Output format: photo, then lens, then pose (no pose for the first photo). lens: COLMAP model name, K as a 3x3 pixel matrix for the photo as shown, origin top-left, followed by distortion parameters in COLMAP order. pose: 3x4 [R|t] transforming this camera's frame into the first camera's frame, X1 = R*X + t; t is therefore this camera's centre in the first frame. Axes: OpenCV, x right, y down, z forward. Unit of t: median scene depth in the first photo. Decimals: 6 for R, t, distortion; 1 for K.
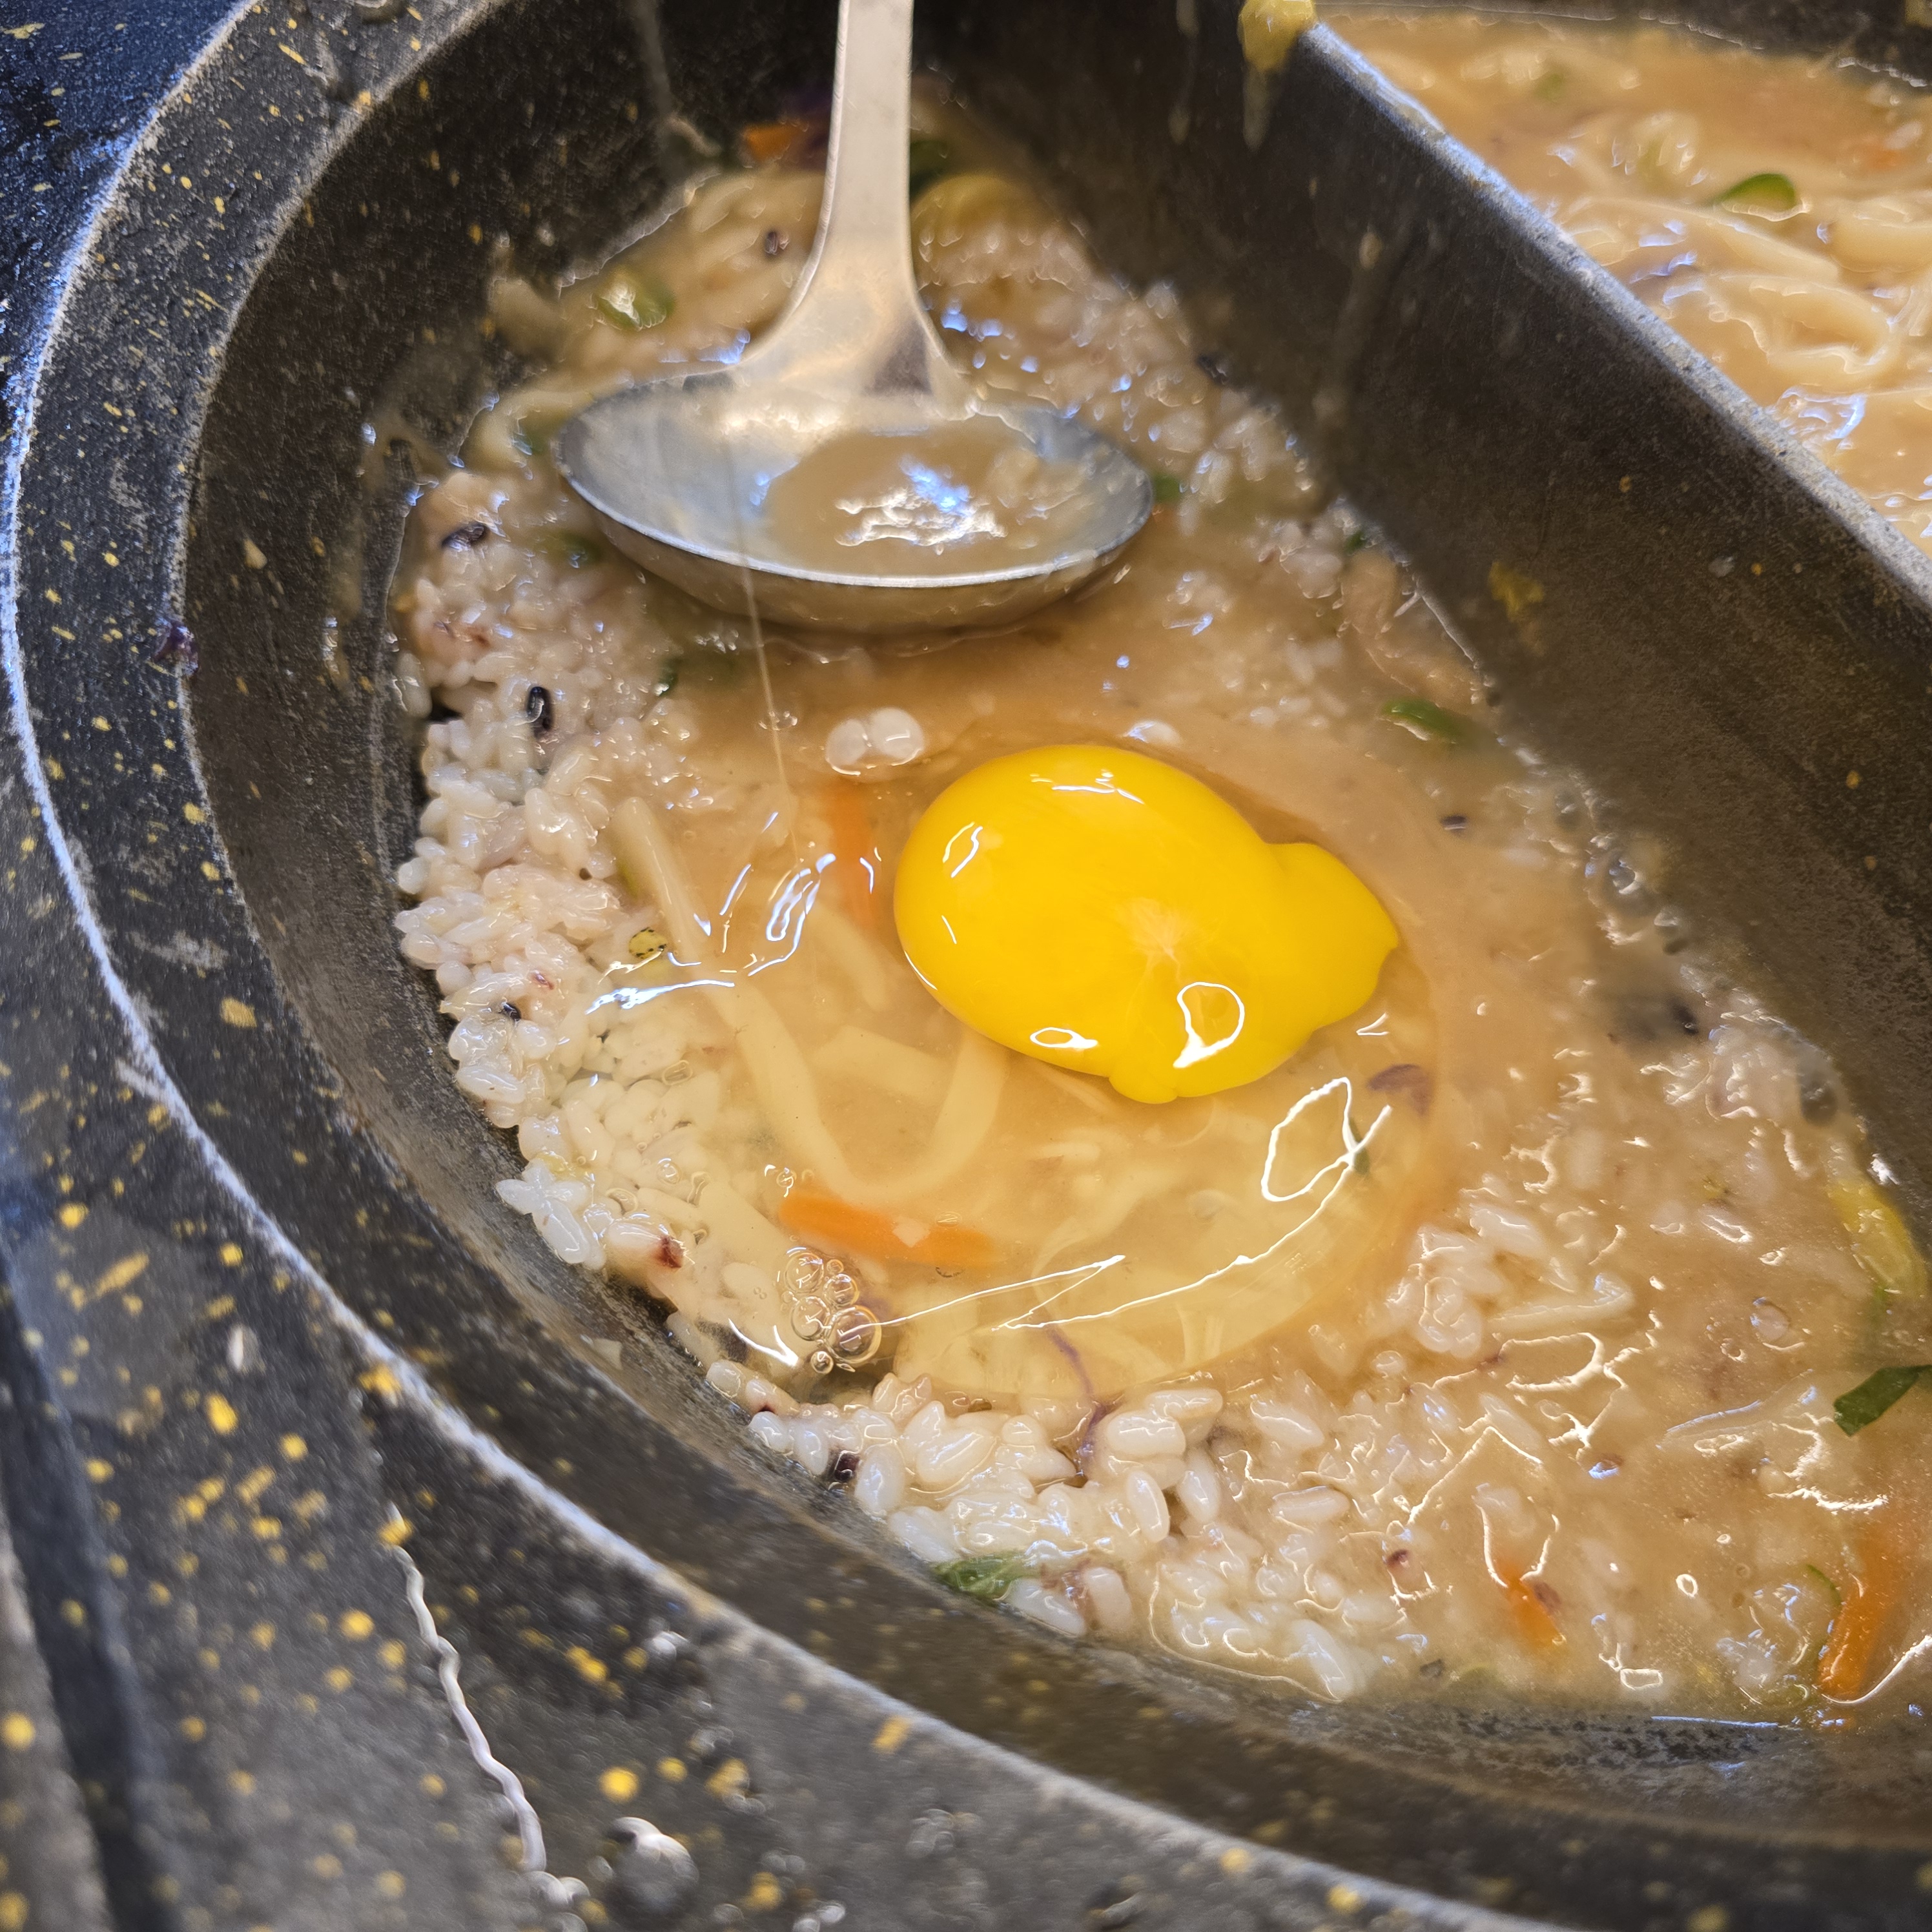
lens RADIAL K [[1691.3, 0, 959.1], [0, 1691.3, 981.0], [0, 0, 1]] dist [-0.011785, -0.033909]
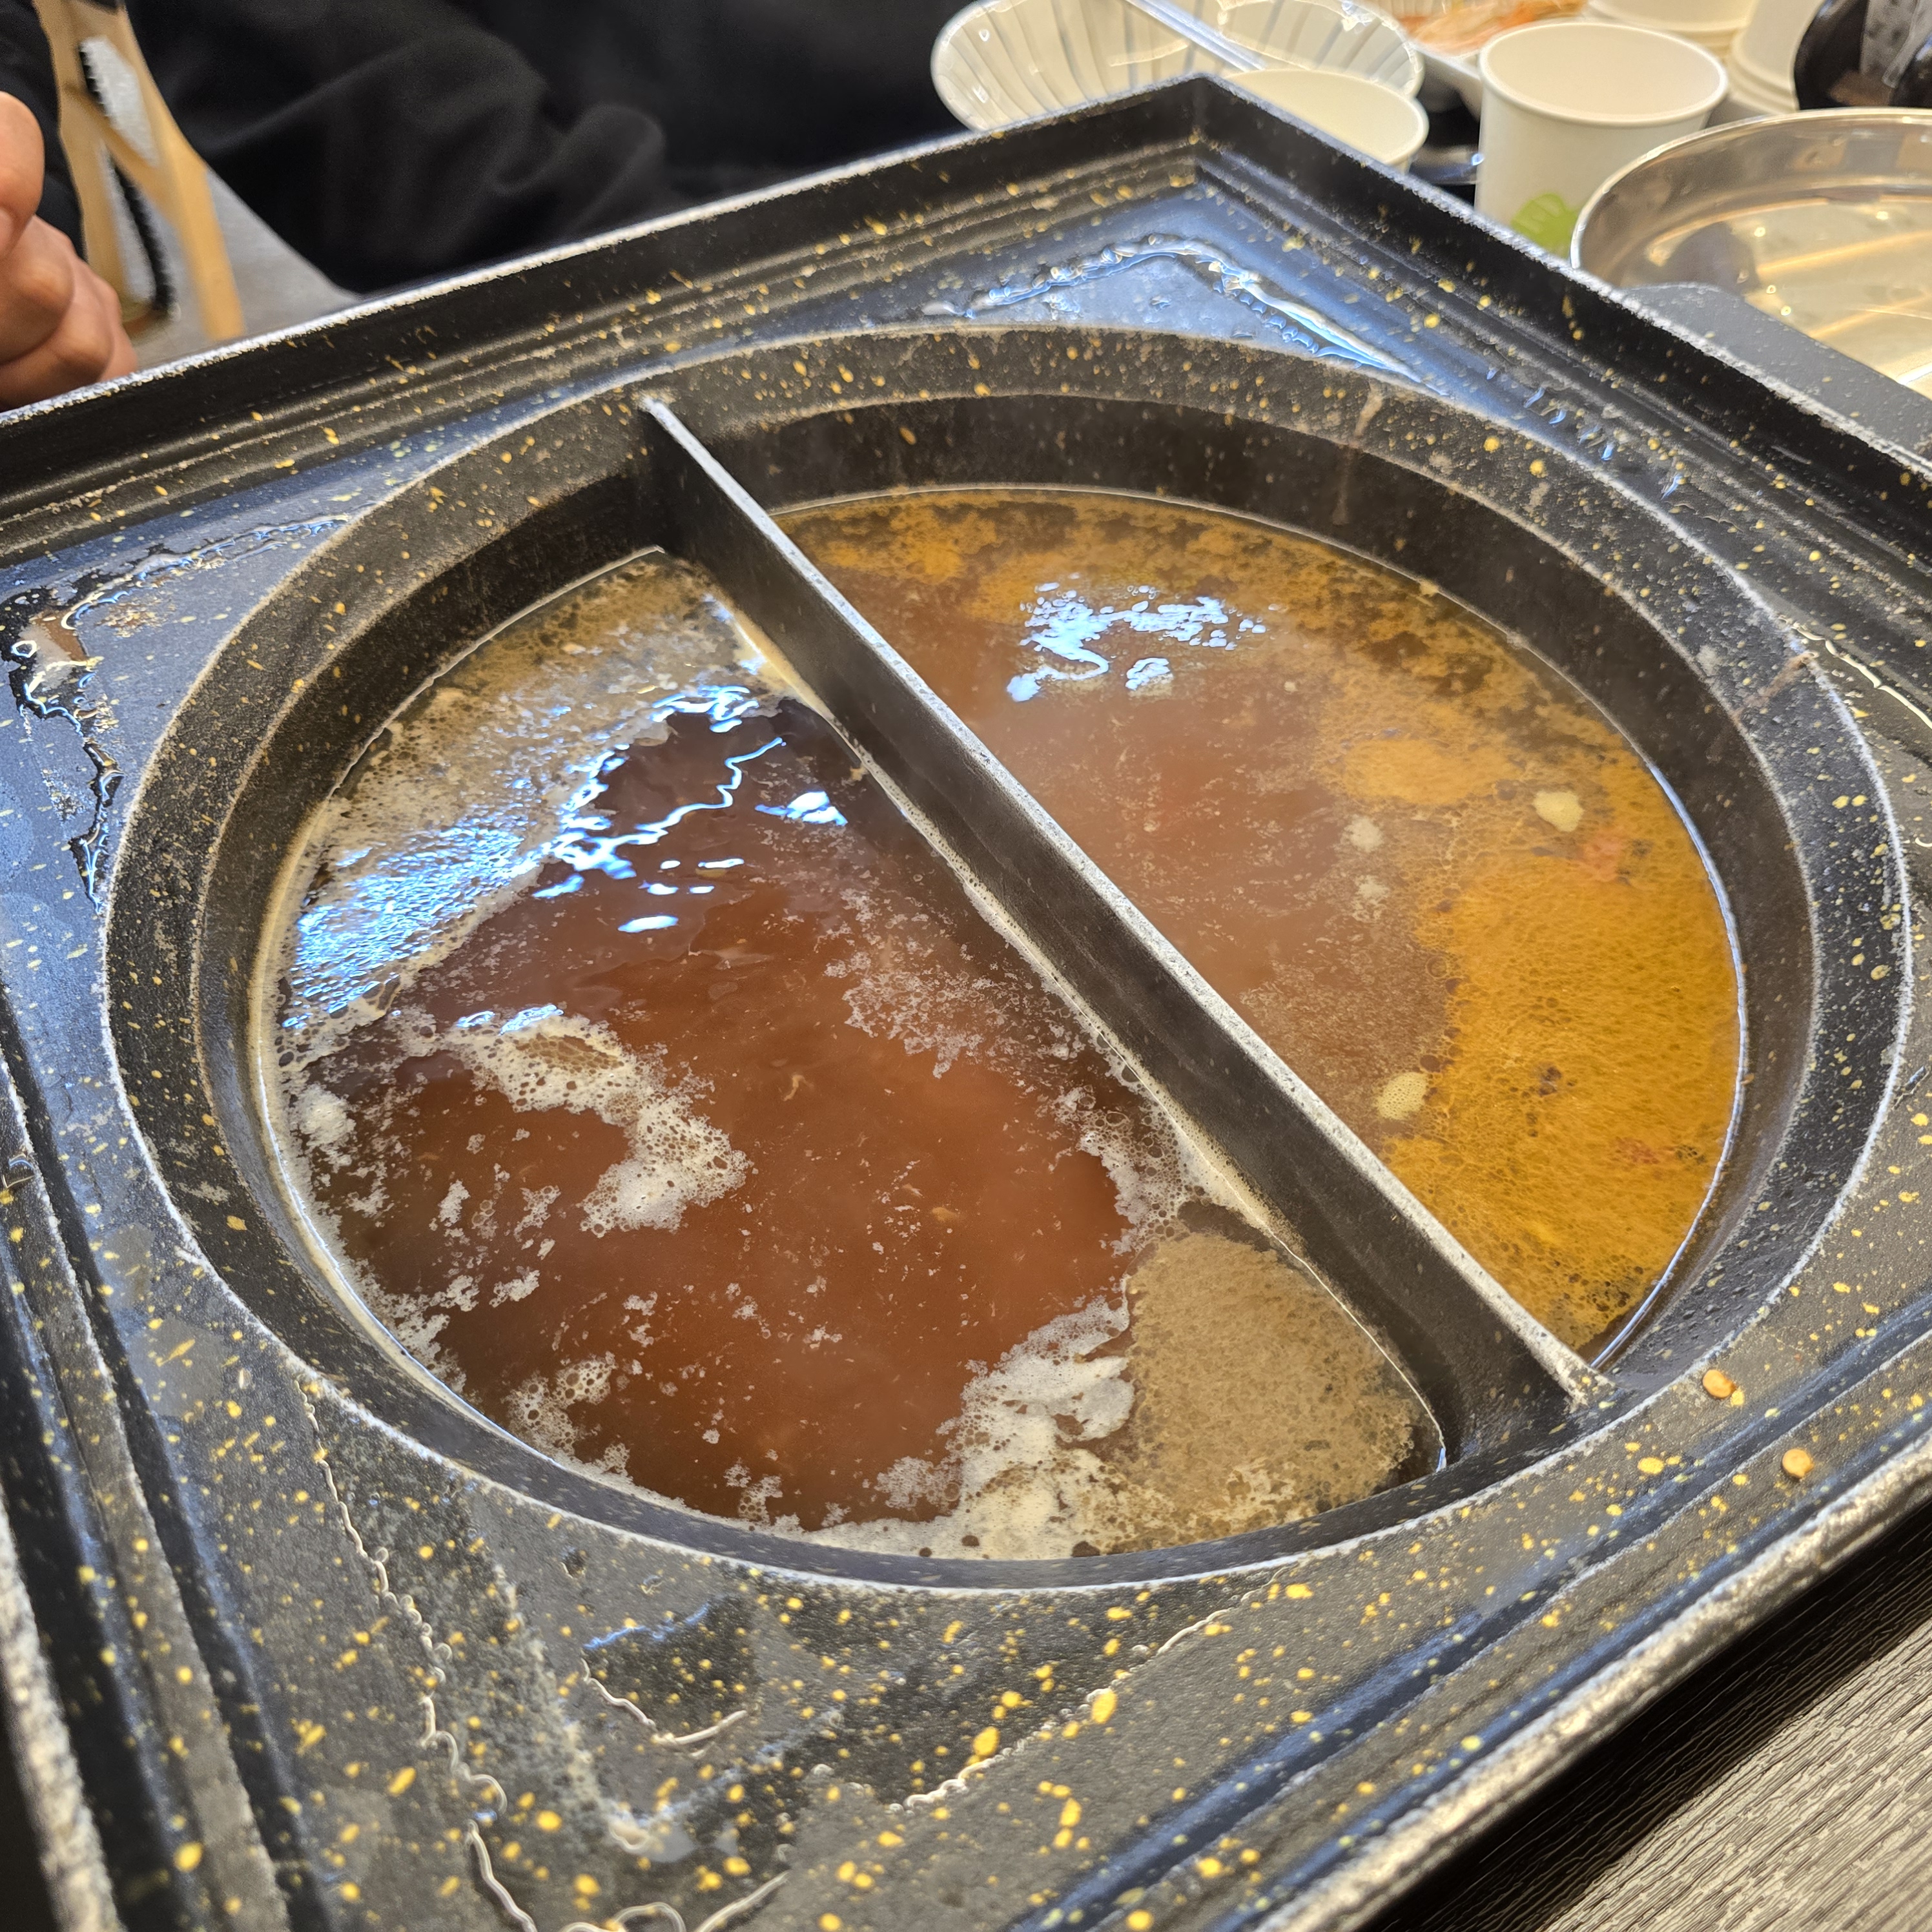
lens RADIAL K [[1691.3, 0, 987.2], [0, 1691.3, 967.4], [0, 0, 1]] dist [-0.011785, -0.033909]
pose [[0.996668, -0.066794, 0.046809, 0.339467], [0.073656, 0.983575, -0.164787, 0.109842], [-0.035033, 0.167686, 0.985218, -0.931252]]
